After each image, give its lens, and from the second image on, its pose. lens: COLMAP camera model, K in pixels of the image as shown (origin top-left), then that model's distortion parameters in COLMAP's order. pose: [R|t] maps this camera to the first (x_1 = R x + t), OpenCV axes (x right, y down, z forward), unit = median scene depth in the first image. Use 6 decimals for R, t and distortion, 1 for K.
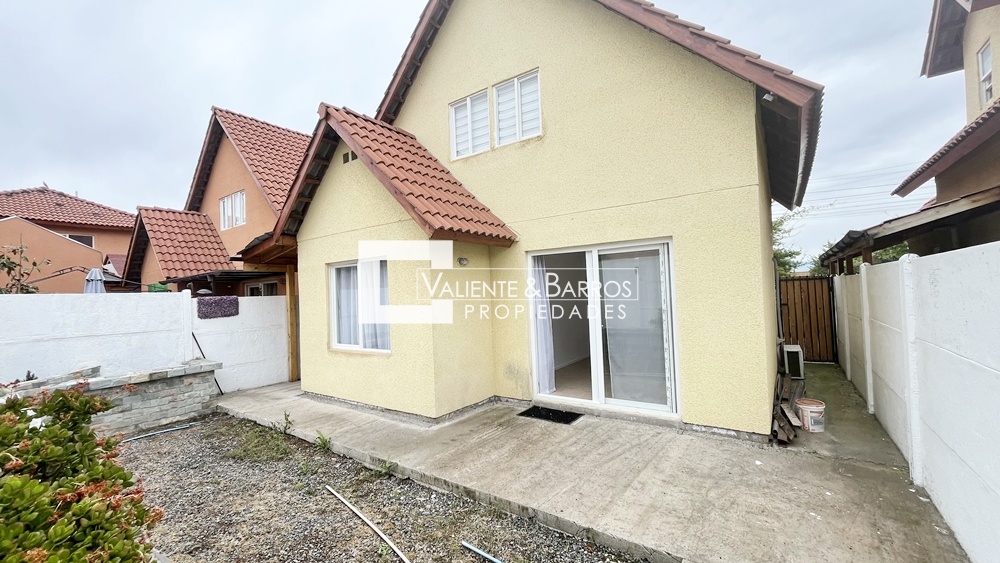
lens RADIAL K [[401.3, 0, 498.0], [0, 401.3, 281.0], [0, 0, 1]] dist [-0.000005, -0.000298]
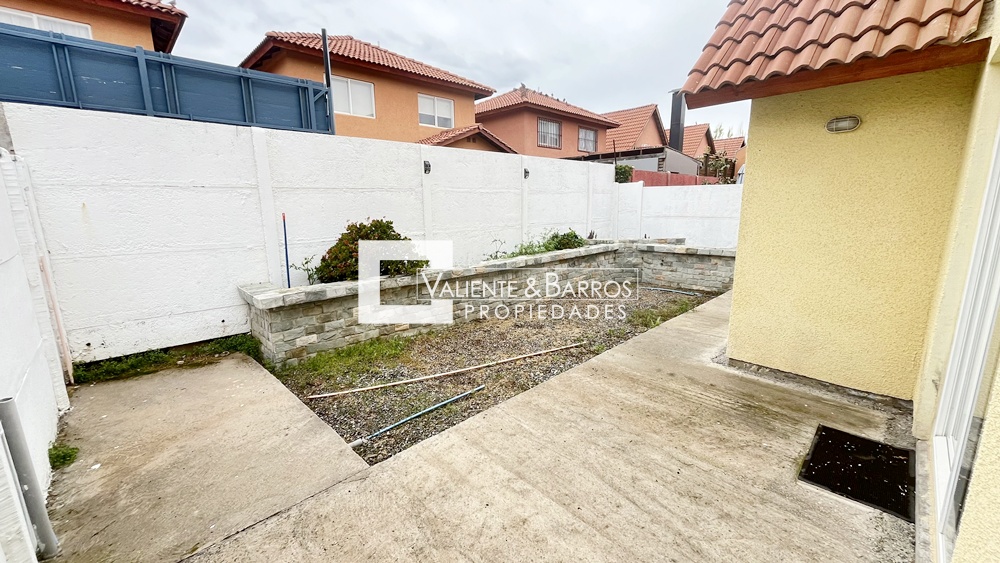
lens RADIAL K [[401.3, 0, 497.4], [0, 401.3, 281.1], [0, 0, 1]] dist [-0.000005, -0.000298]
pose [[-0.175567, 0.224870, -0.958441, 0.614351], [0.047227, 0.974366, 0.219956, 0.019534], [0.983334, -0.006648, -0.181686, 0.729283]]
